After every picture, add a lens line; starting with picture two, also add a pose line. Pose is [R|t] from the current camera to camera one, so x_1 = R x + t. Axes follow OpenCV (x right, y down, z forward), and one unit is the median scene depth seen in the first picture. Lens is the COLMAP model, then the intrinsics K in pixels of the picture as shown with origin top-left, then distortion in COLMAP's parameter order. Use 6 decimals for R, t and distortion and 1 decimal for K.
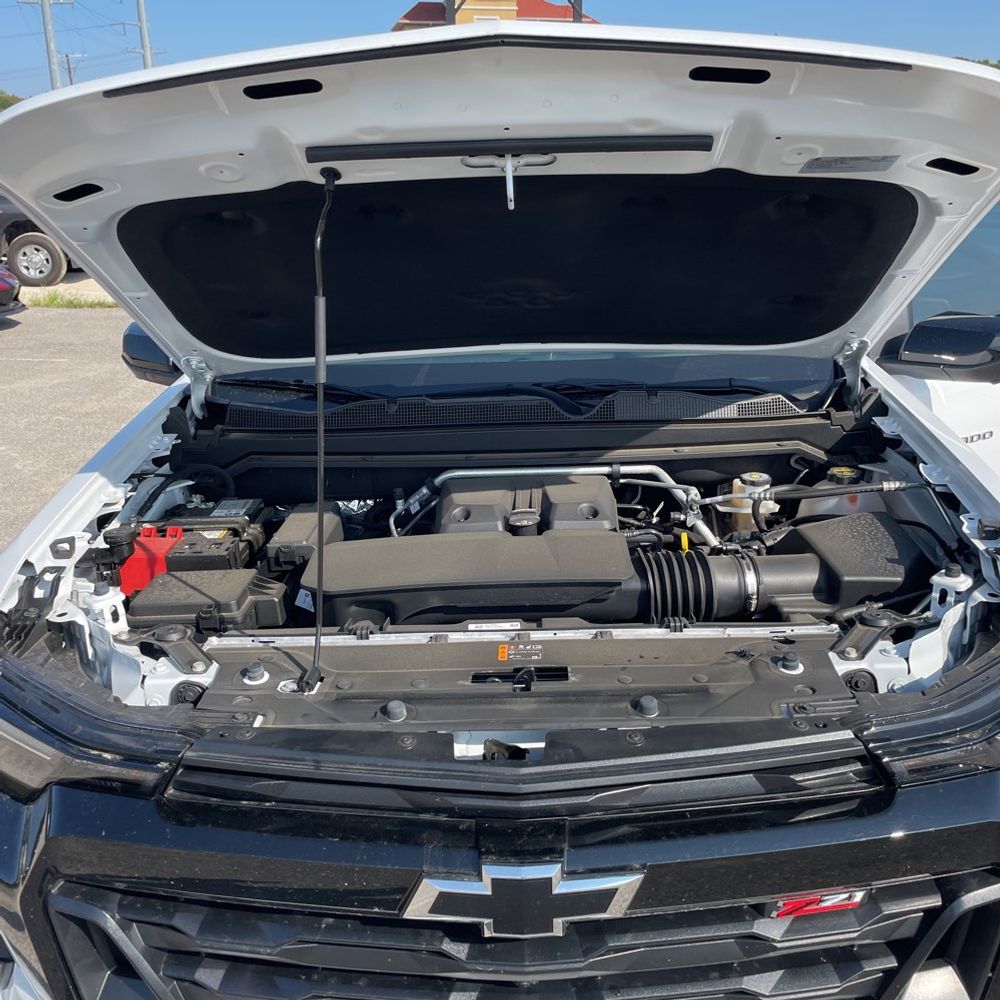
lens RADIAL K [[1005.4, 0, 504.4], [0, 1005.4, 491.2], [0, 0, 1]] dist [0.089406, -0.123701]
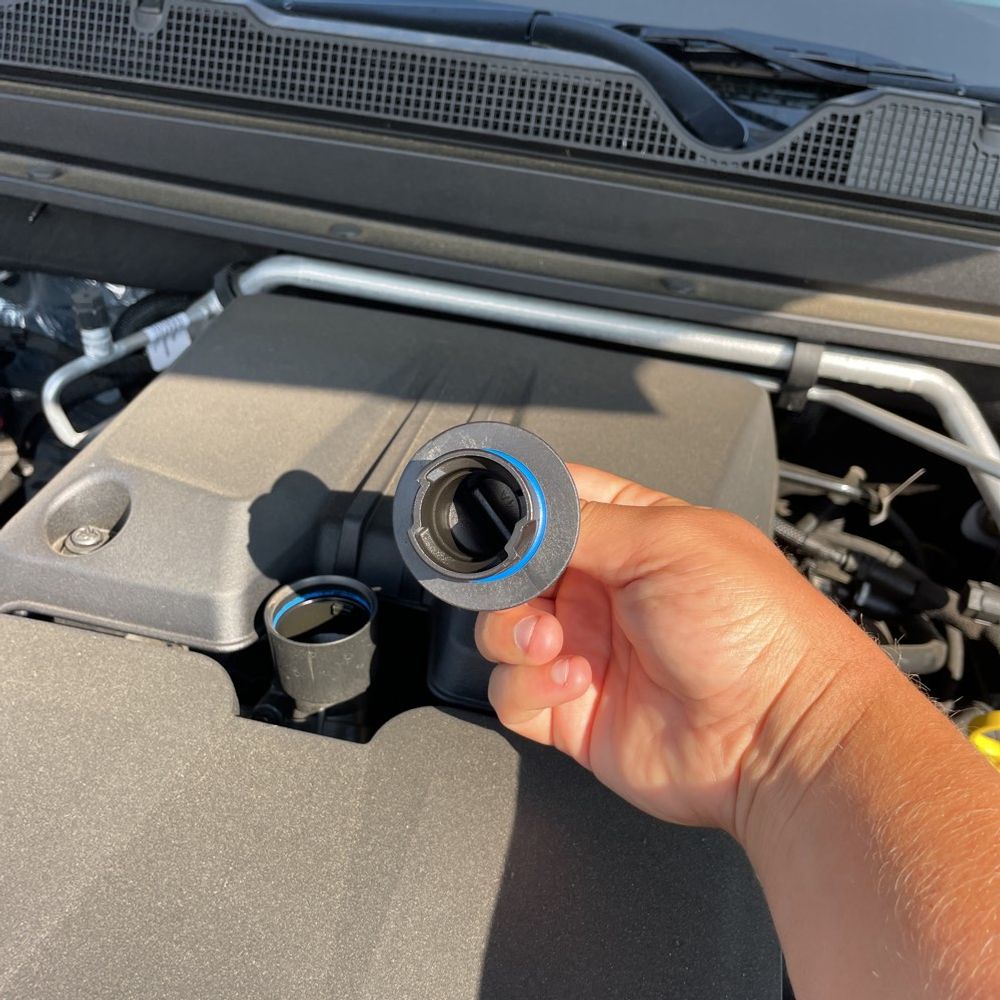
lens RADIAL K [[1009.7, 0, 509.7], [0, 1009.7, 512.5], [0, 0, 1]] dist [0.084746, -0.120044]
pose [[0.975275, 0.205668, -0.080864, 0.057685], [-0.174105, 0.940426, 0.292038, -0.051250], [0.136110, -0.270738, 0.952982, 0.675953]]
